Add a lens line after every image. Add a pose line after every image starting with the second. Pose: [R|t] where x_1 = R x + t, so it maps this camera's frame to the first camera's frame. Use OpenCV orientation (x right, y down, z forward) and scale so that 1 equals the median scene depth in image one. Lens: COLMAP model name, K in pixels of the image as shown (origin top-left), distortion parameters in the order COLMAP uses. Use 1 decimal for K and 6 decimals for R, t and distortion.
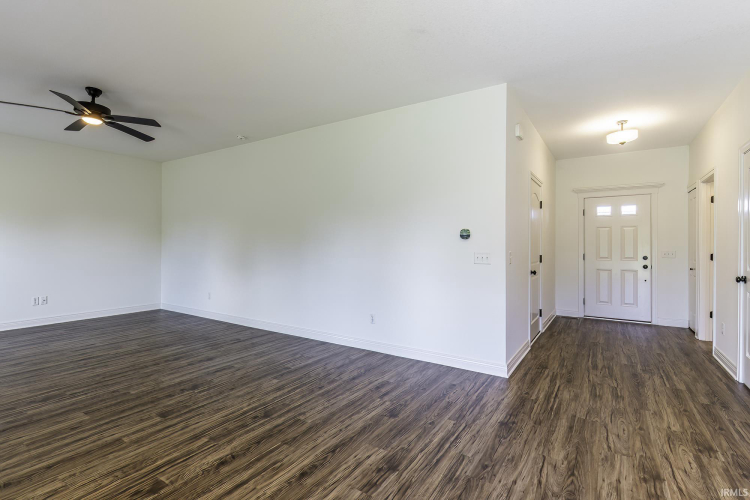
lens RADIAL K [[359.7, 0, 376.1], [0, 359.7, 244.1], [0, 0, 1]] dist [0.000162, -0.000031]
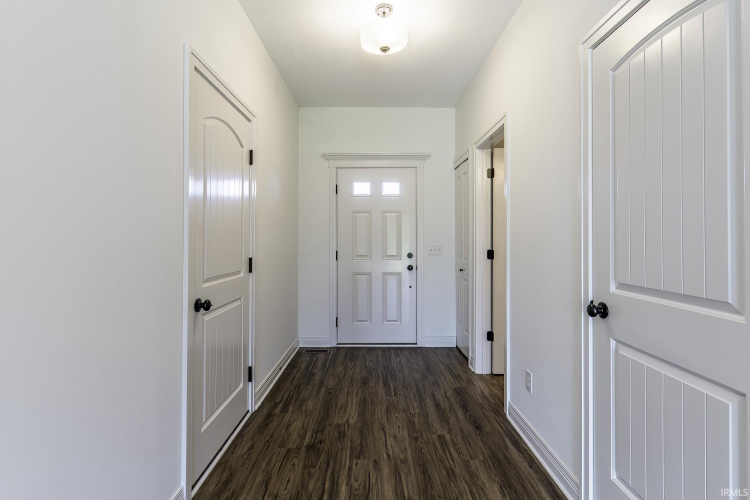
lens RADIAL K [[359.7, 0, 376.1], [0, 359.7, 244.1], [0, 0, 1]] dist [0.000162, -0.000031]
pose [[0.834871, -0.012513, 0.550303, 0.296032], [0.002551, 0.999819, 0.018864, 0.001896], [-0.550439, -0.014345, 0.834752, 0.437634]]
